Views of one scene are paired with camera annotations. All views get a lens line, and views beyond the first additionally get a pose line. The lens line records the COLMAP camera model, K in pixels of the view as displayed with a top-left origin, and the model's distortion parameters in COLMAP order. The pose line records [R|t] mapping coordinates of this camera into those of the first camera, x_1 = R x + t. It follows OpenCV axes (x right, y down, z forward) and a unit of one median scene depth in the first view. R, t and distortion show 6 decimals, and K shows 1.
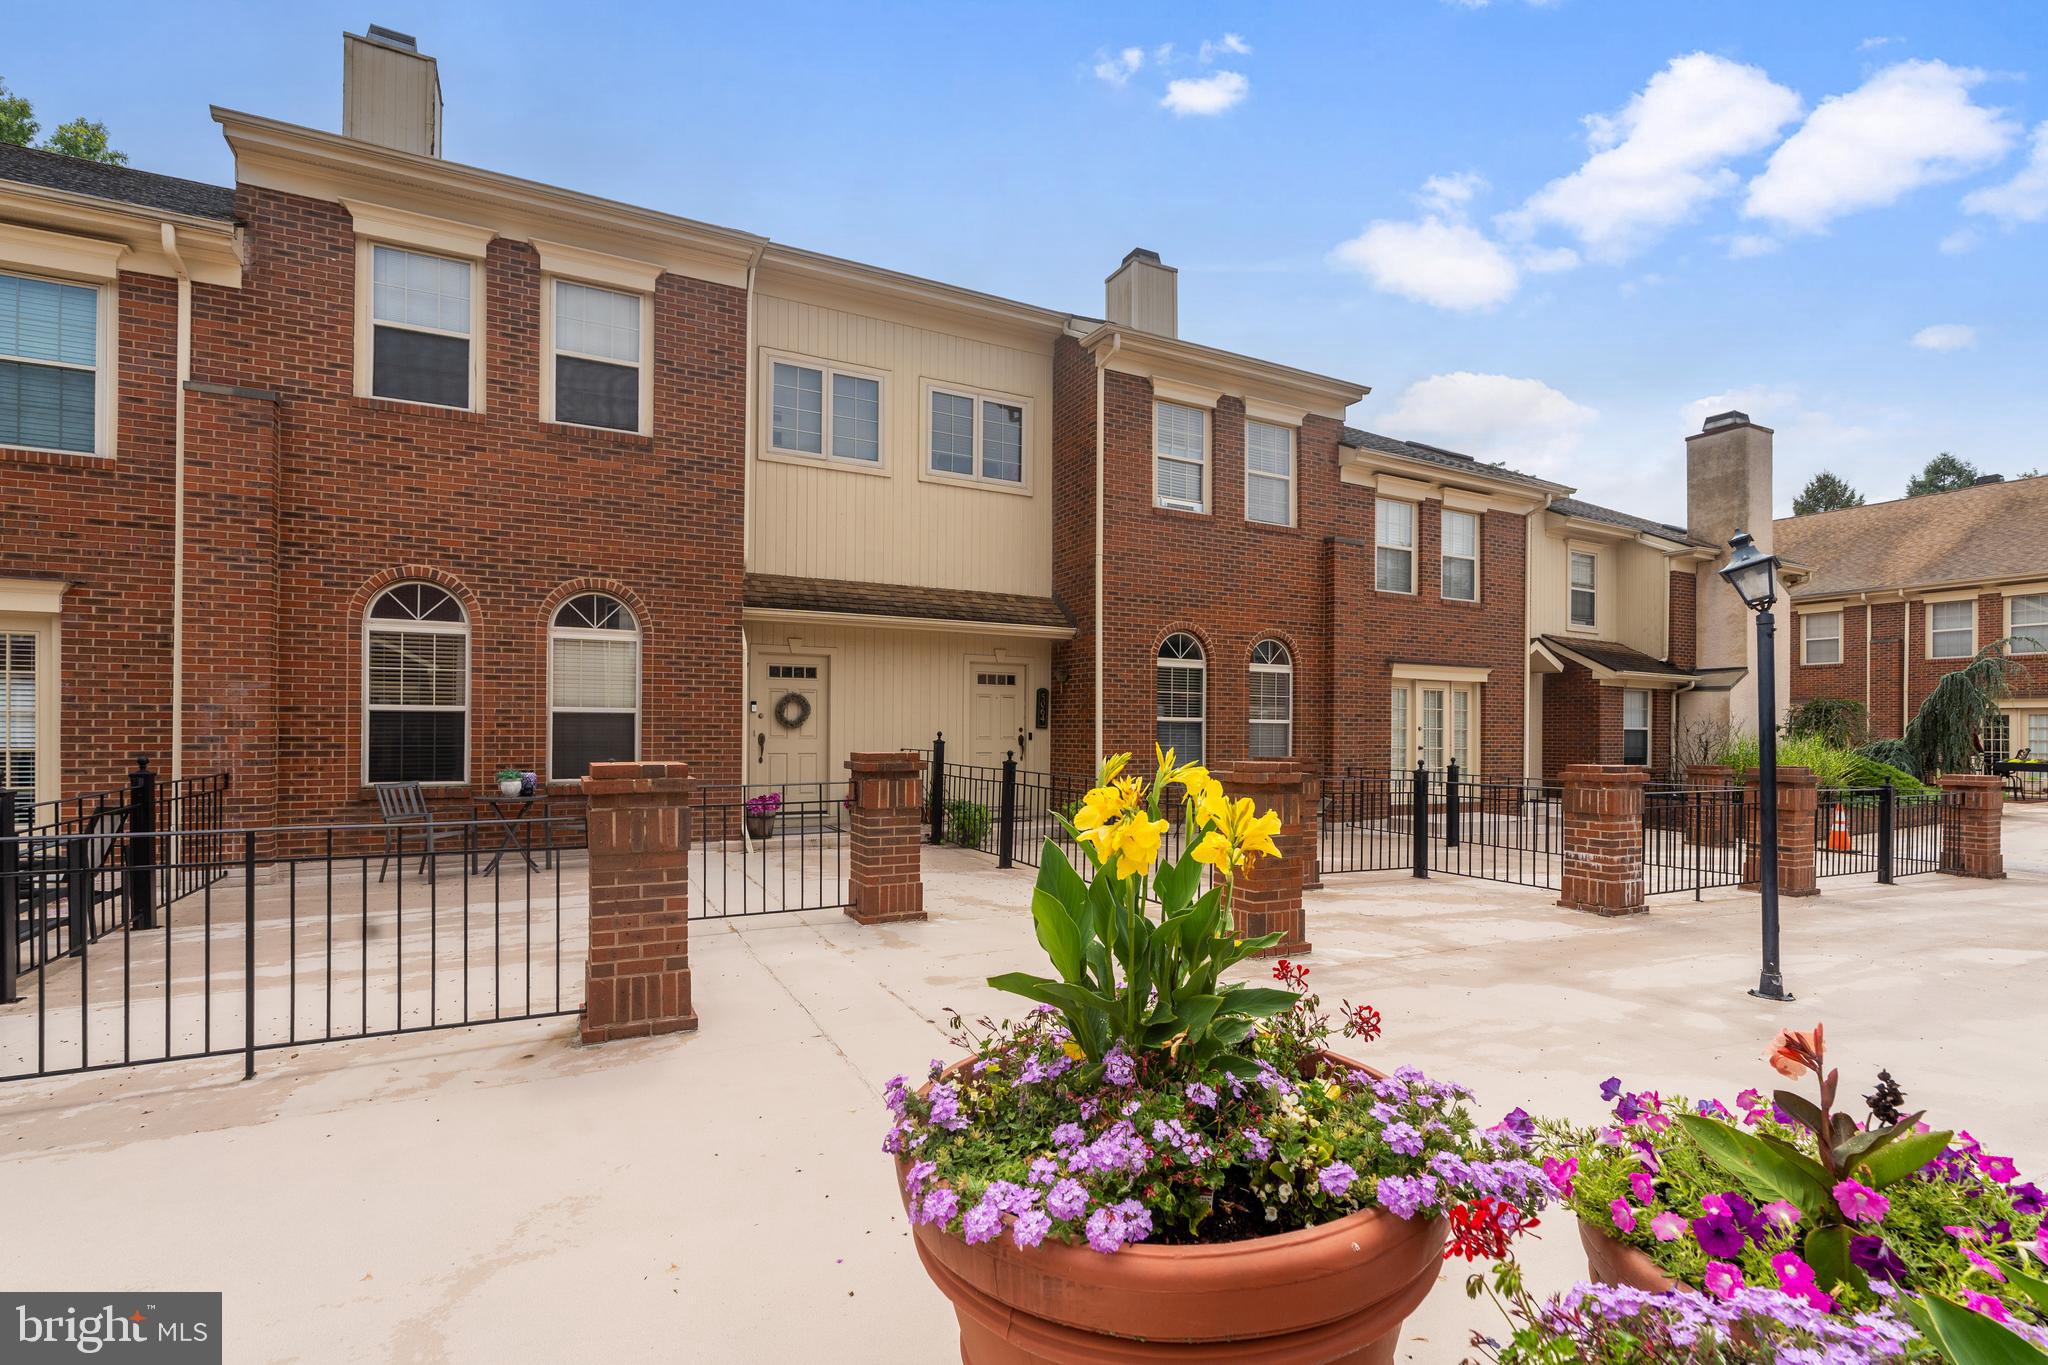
lens RADIAL K [[924.5, 0, 1045.0], [0, 924.5, 751.7], [0, 0, 1]] dist [-0.004435, 0.001276]
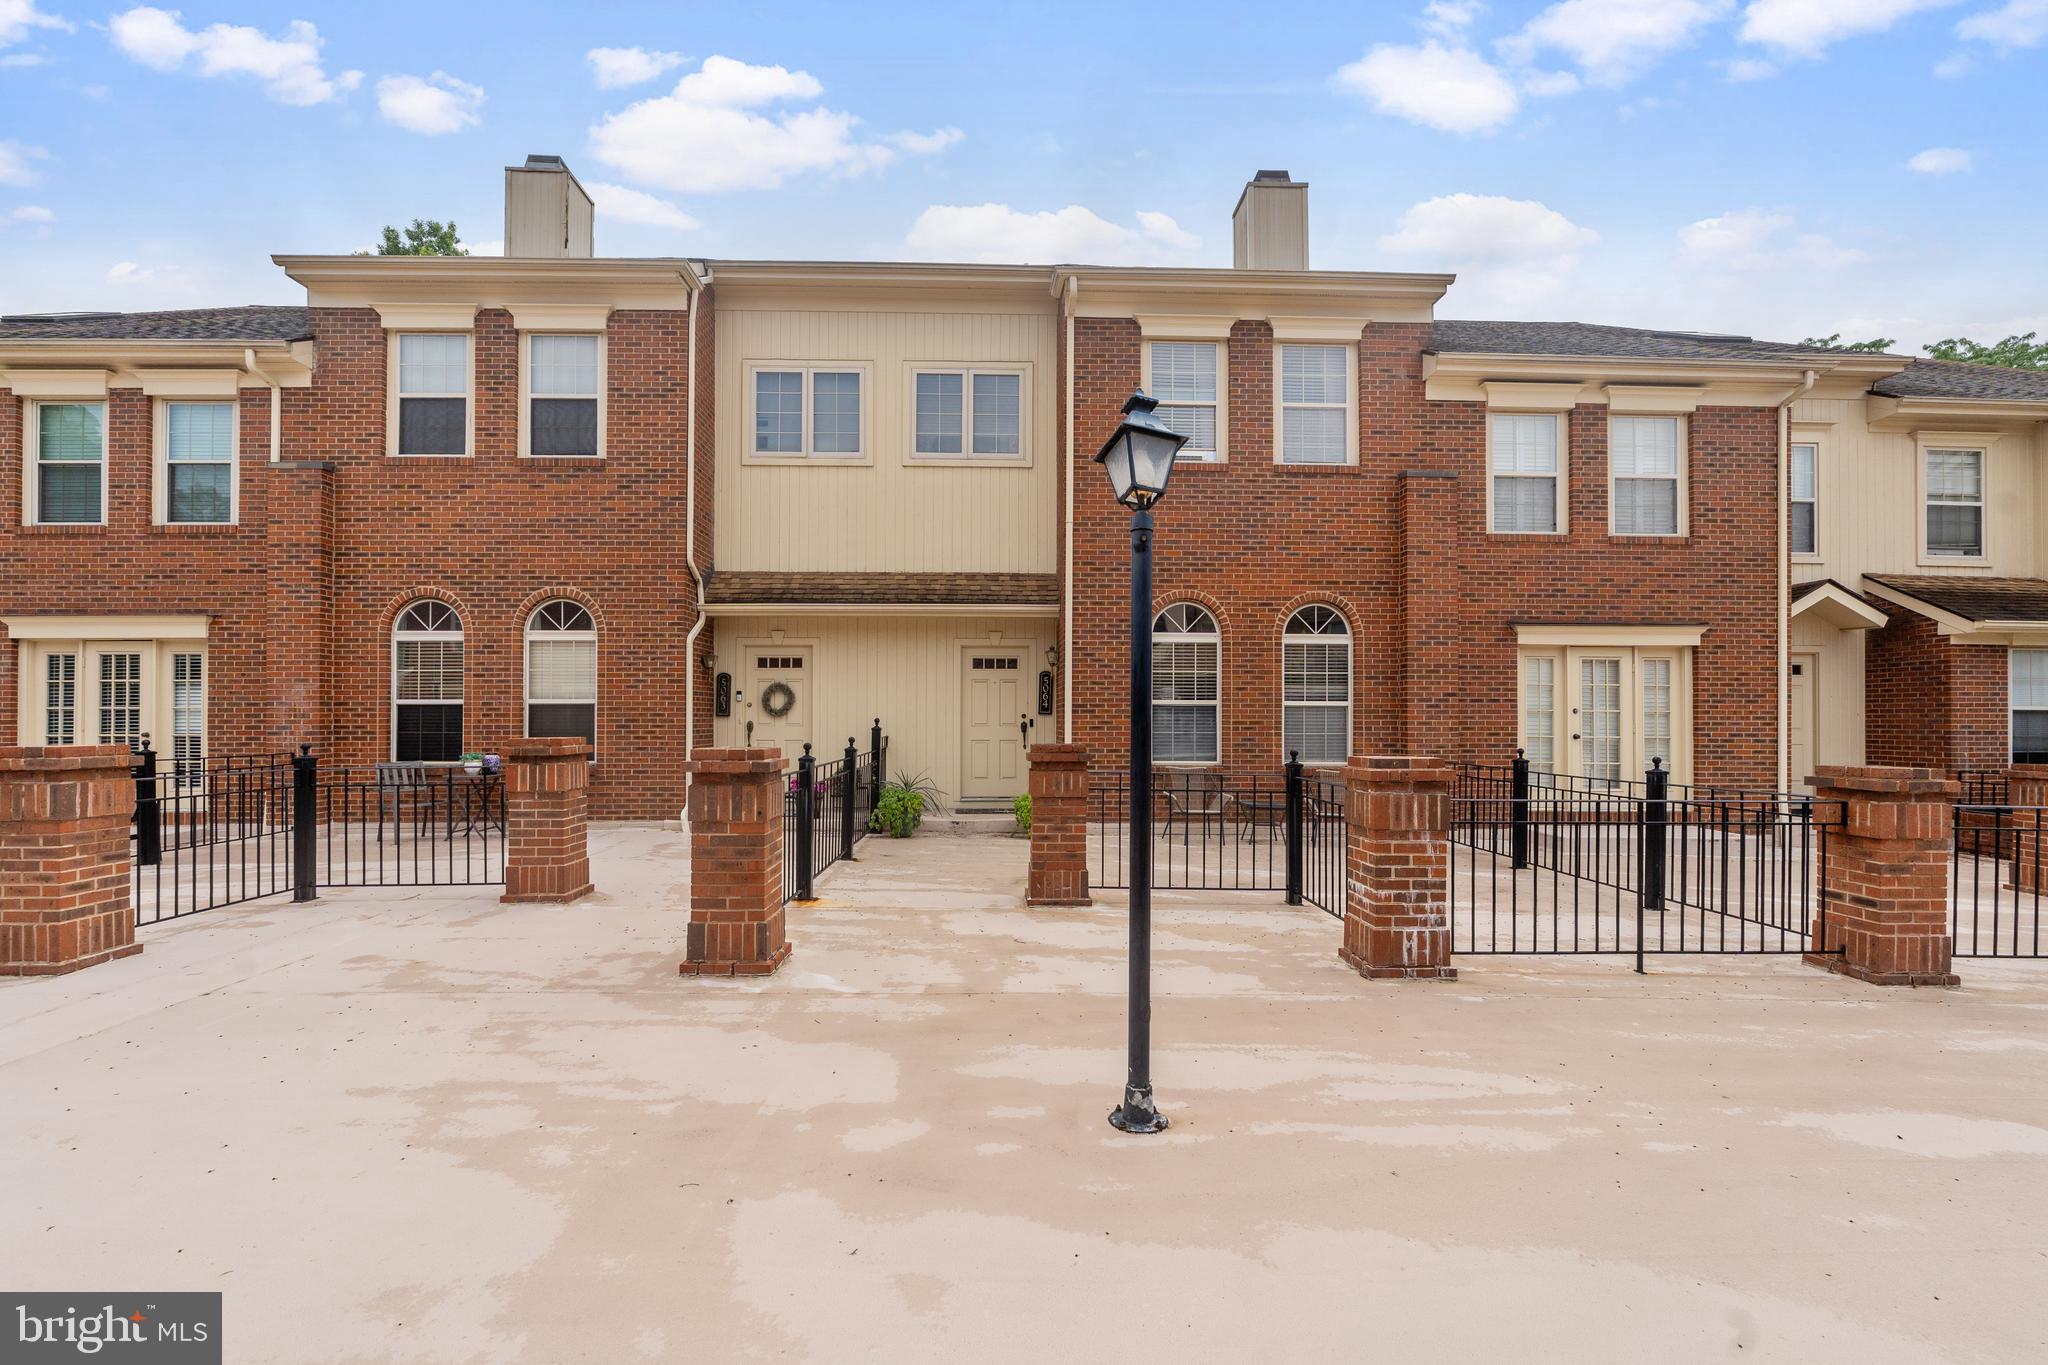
lens RADIAL K [[924.5, 0, 1042.5], [0, 924.5, 737.3], [0, 0, 1]] dist [-0.004435, 0.001276]
pose [[0.904230, 0.001464, -0.427043, 0.448212], [-0.003178, 0.999990, -0.003299, 0.001205], [0.427033, 0.004340, 0.904226, 0.176958]]
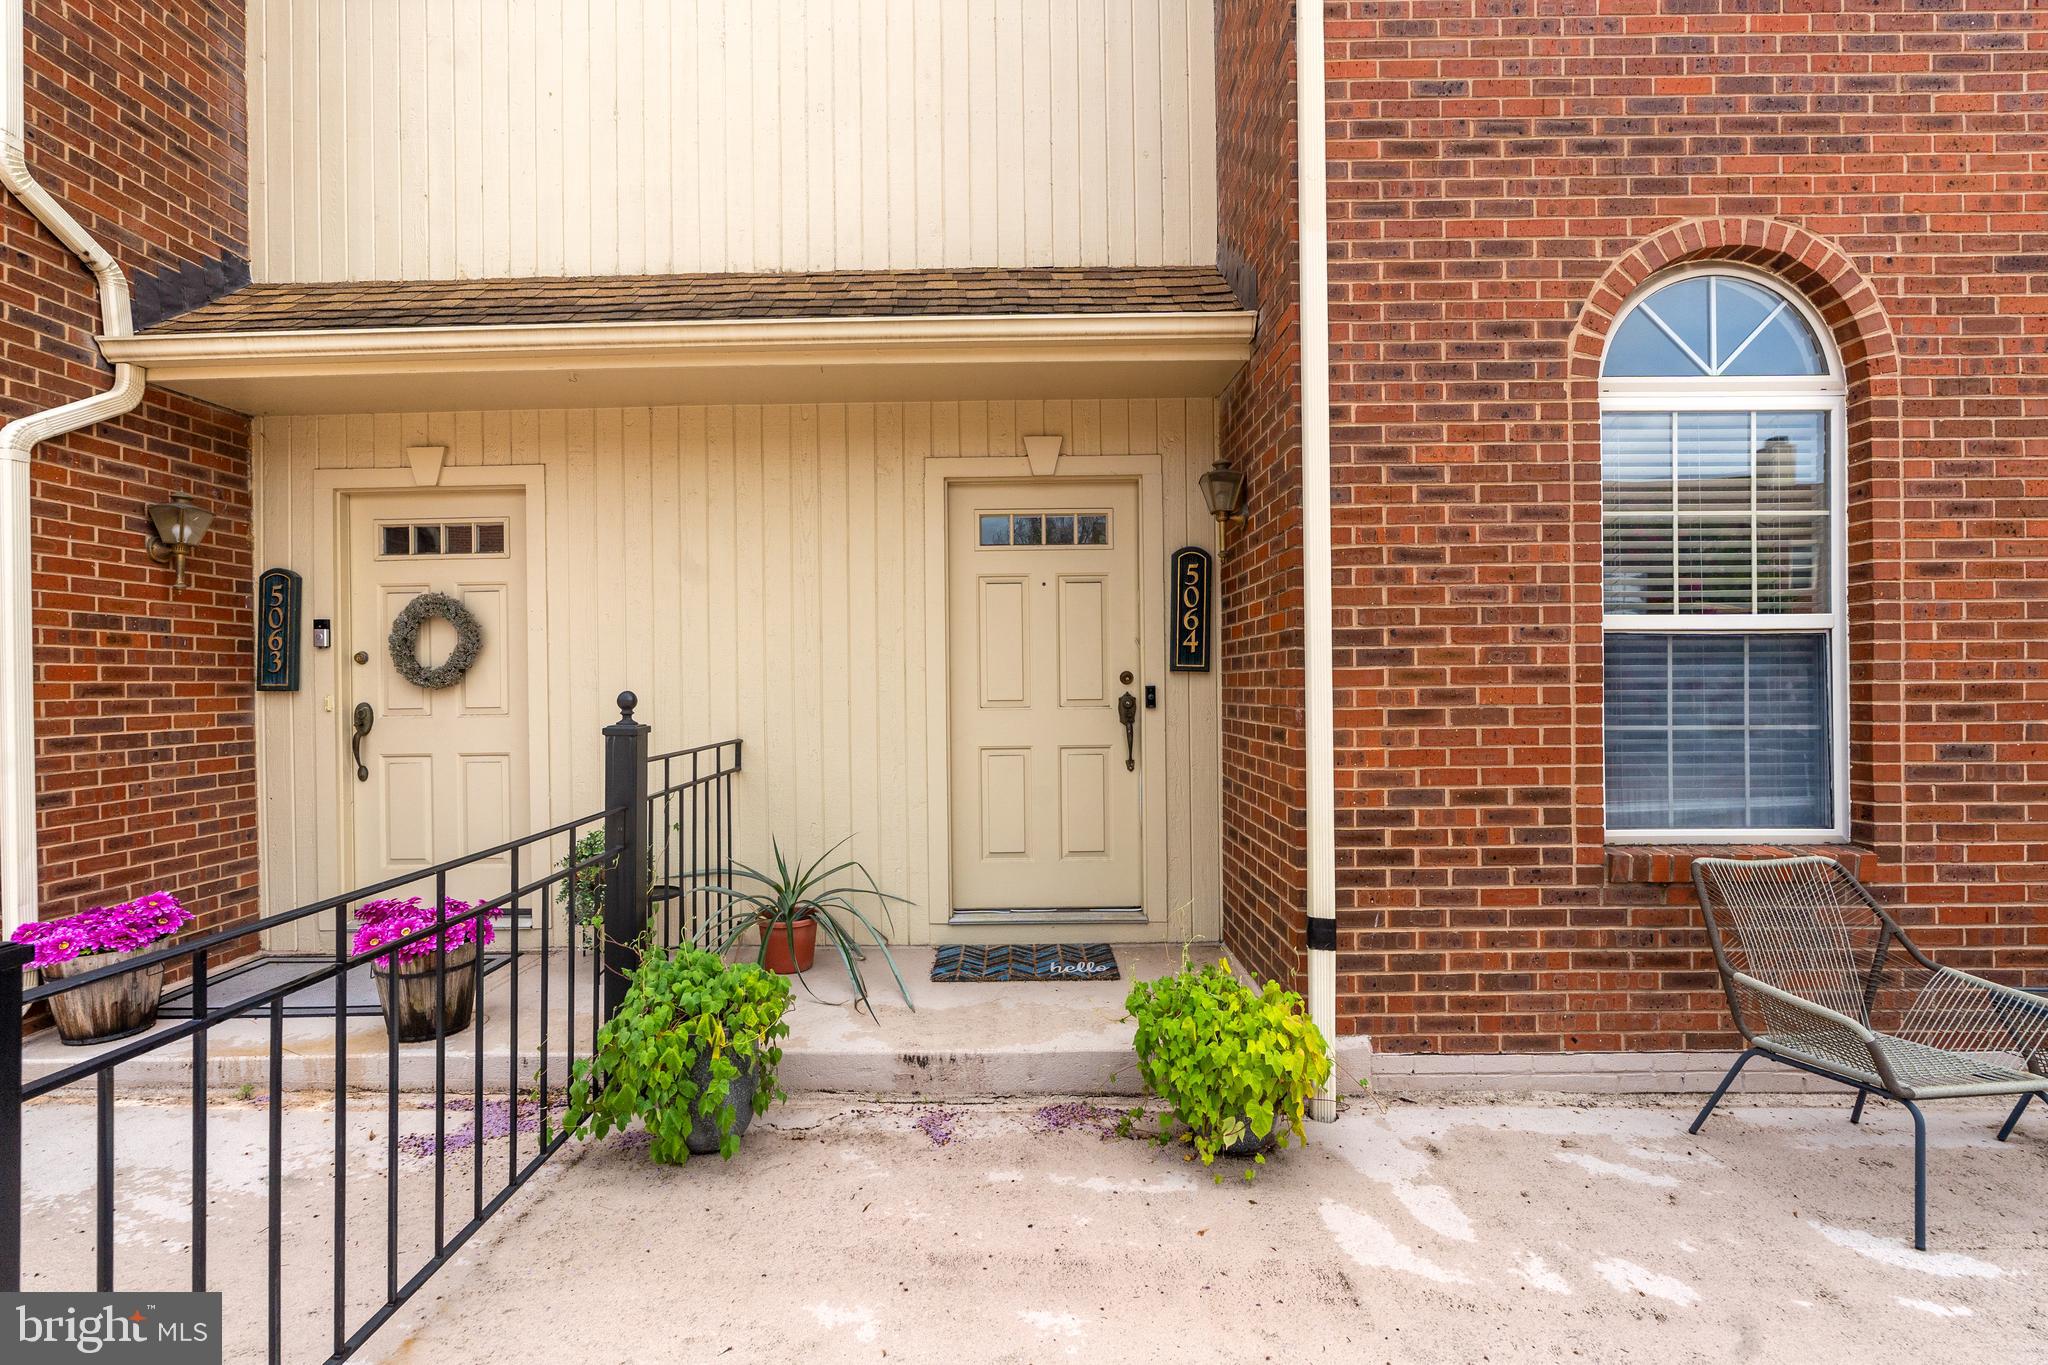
lens RADIAL K [[924.5, 0, 1021.6], [0, 924.5, 689.1], [0, 0, 1]] dist [-0.004435, 0.001276]
pose [[0.876741, -0.016139, -0.480692, 0.114462], [0.009750, 0.999828, -0.015785, -0.016827], [0.480864, 0.009153, 0.876747, 0.785495]]
